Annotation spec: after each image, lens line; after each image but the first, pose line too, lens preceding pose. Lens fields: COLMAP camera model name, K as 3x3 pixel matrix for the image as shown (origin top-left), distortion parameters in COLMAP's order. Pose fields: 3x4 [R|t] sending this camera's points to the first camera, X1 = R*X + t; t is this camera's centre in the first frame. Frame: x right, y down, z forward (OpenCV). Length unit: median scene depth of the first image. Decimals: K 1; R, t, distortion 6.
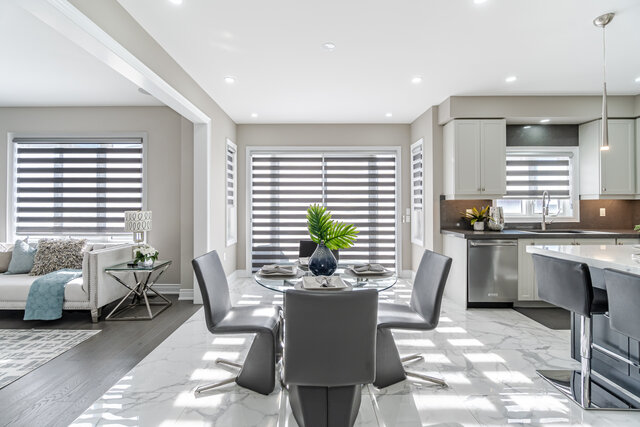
lens RADIAL K [[281.3, 0, 316.6], [0, 281.3, 203.5], [0, 0, 1]] dist [0.004245, 0.000474]
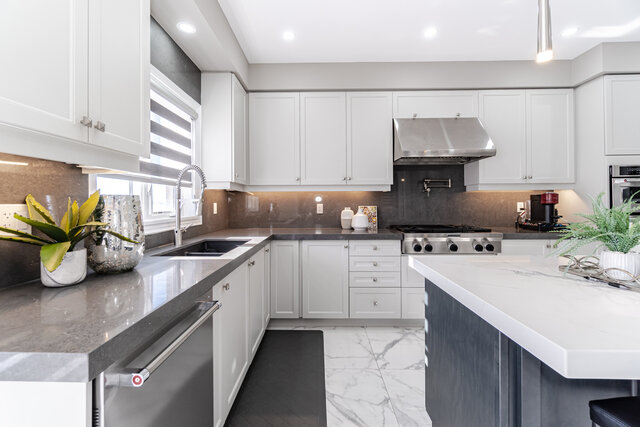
lens RADIAL K [[277.9, 0, 313.7], [0, 277.9, 203.5], [0, 0, 1]] dist [-0.000356, 0.000185]
pose [[0.033212, 0.004700, 0.999437, 0.311733], [-0.003878, 0.999982, -0.004574, 0.020741], [-0.999441, -0.003724, 0.033230, 0.724569]]
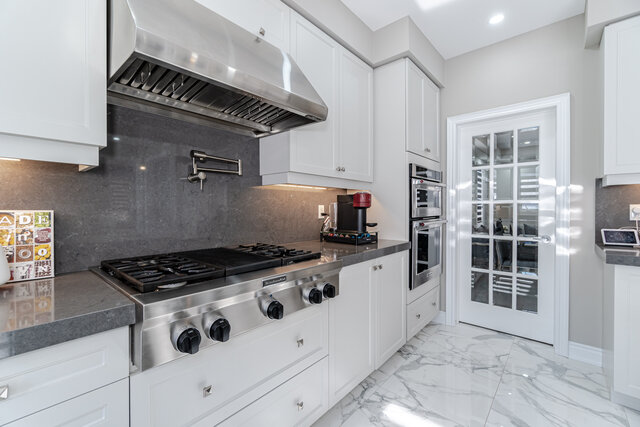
lens RADIAL K [[275.6, 0, 314.1], [0, 275.6, 210.4], [0, 0, 1]] dist [-0.003223, -0.000208]
pose [[-0.738103, -0.004892, 0.674671, 0.748474], [-0.005860, 0.999982, 0.000840, 0.022219], [-0.674663, -0.003333, -0.738118, 0.596108]]
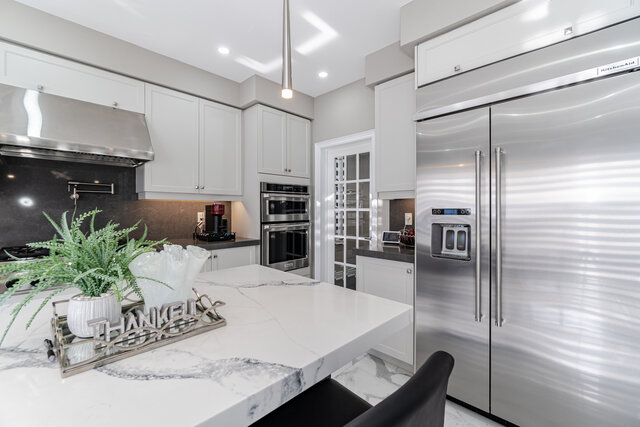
lens RADIAL K [[280.9, 0, 316.1], [0, 280.9, 210.8], [0, 0, 1]] dist [0.001149, 0.000246]
pose [[-0.705893, 0.000363, 0.708318, 0.332183], [-0.006765, 0.999951, -0.007253, 0.010160], [-0.708286, -0.009912, -0.705856, 0.489262]]
